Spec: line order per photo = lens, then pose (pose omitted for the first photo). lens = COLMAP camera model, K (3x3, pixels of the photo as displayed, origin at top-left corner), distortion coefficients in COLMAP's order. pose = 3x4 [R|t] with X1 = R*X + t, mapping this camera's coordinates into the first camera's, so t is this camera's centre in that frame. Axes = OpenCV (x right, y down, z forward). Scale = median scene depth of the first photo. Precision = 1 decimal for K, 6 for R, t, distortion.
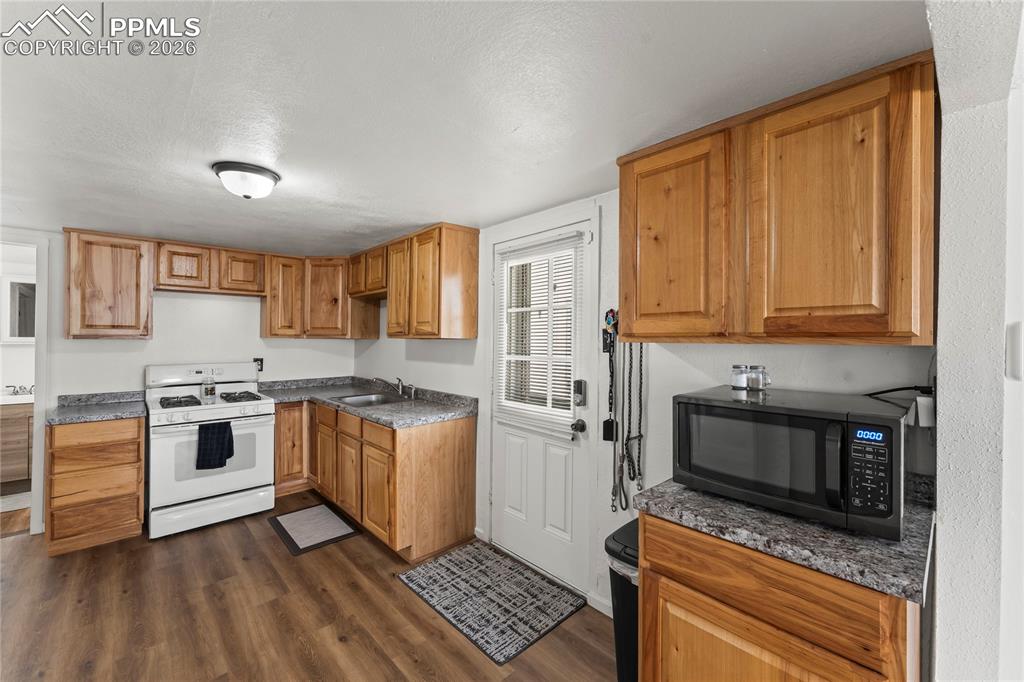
lens RADIAL K [[416.2, 0, 518.9], [0, 416.2, 338.8], [0, 0, 1]] dist [-0.007918, 0.000652]
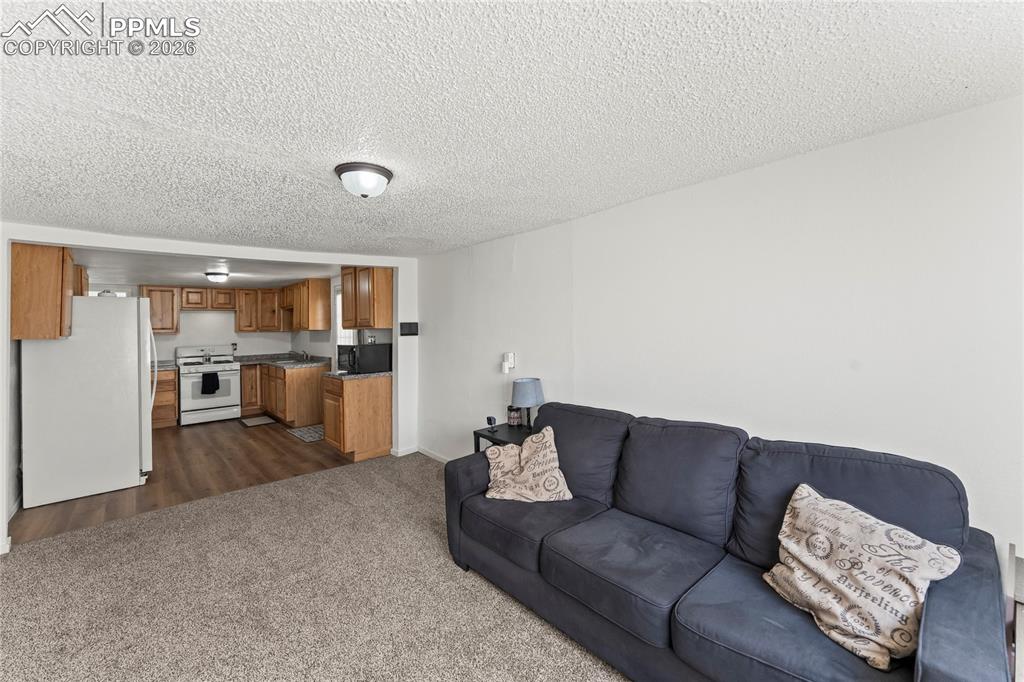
lens RADIAL K [[416.2, 0, 519.4], [0, 416.2, 323.6], [0, 0, 1]] dist [-0.007918, 0.000652]
pose [[0.999597, -0.027094, -0.008450, 0.886014], [0.026981, 0.999548, -0.013227, 0.022651], [0.008804, 0.012994, 0.999877, -1.124805]]
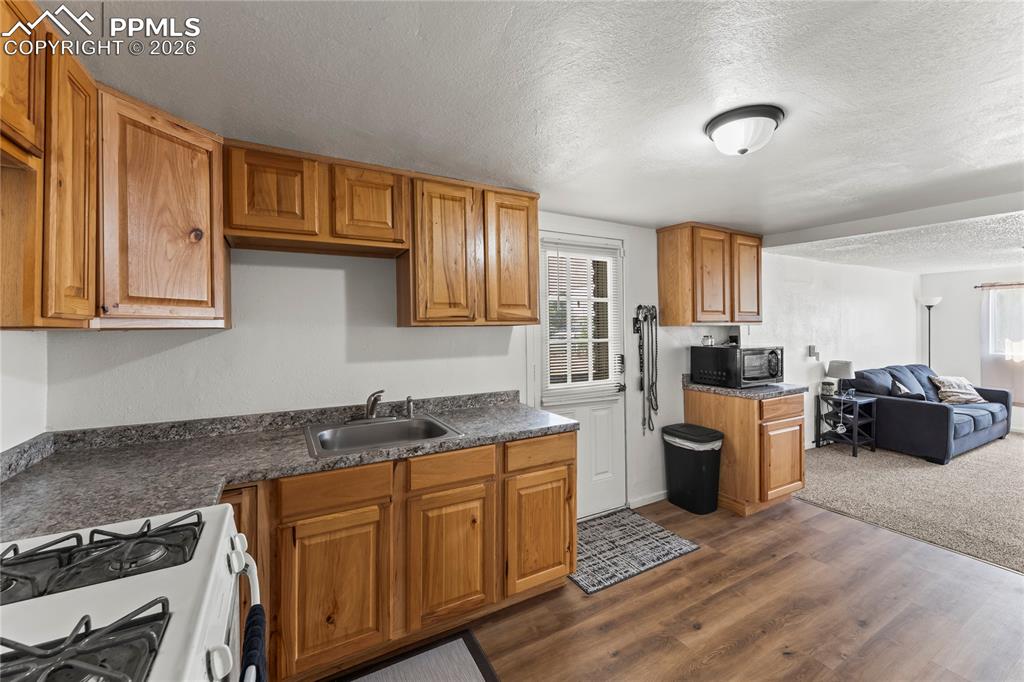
lens RADIAL K [[416.2, 0, 506.0], [0, 416.2, 325.8], [0, 0, 1]] dist [-0.007918, 0.000652]
pose [[0.244322, -0.003353, 0.969688, -0.981870], [0.009062, 0.999958, 0.001174, -0.000481], [-0.969652, 0.008501, 0.244343, 0.784837]]
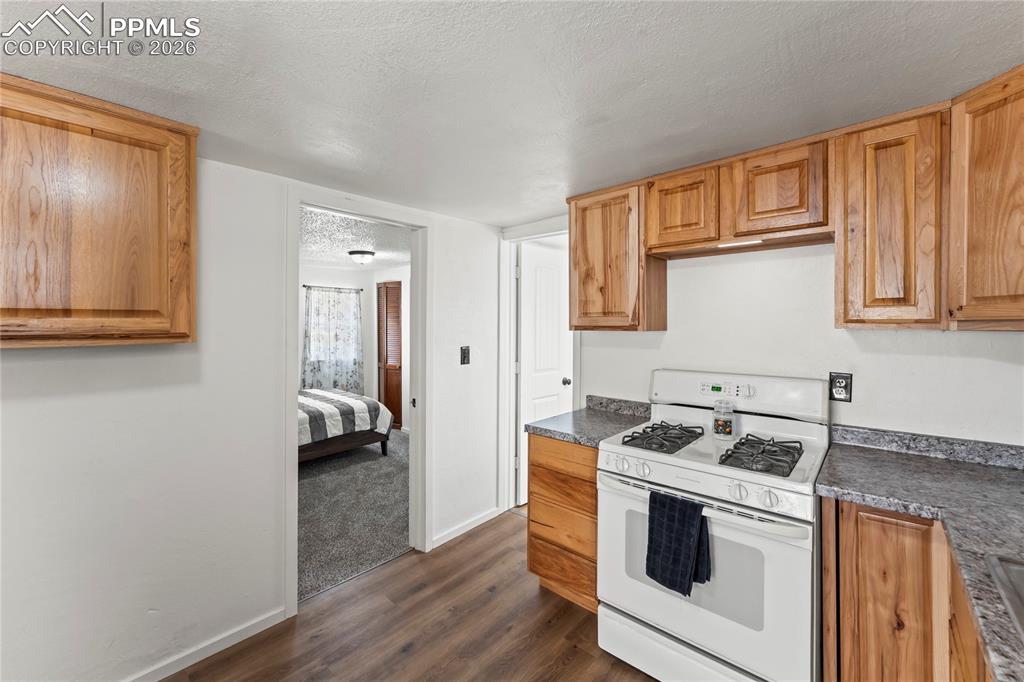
lens RADIAL K [[416.2, 0, 507.1], [0, 416.2, 323.8], [0, 0, 1]] dist [-0.007918, 0.000652]
pose [[0.076087, -0.014142, -0.997001, -0.250755], [-0.004469, 0.999885, -0.014524, 0.000242], [0.997091, 0.005561, 0.076015, 0.773010]]
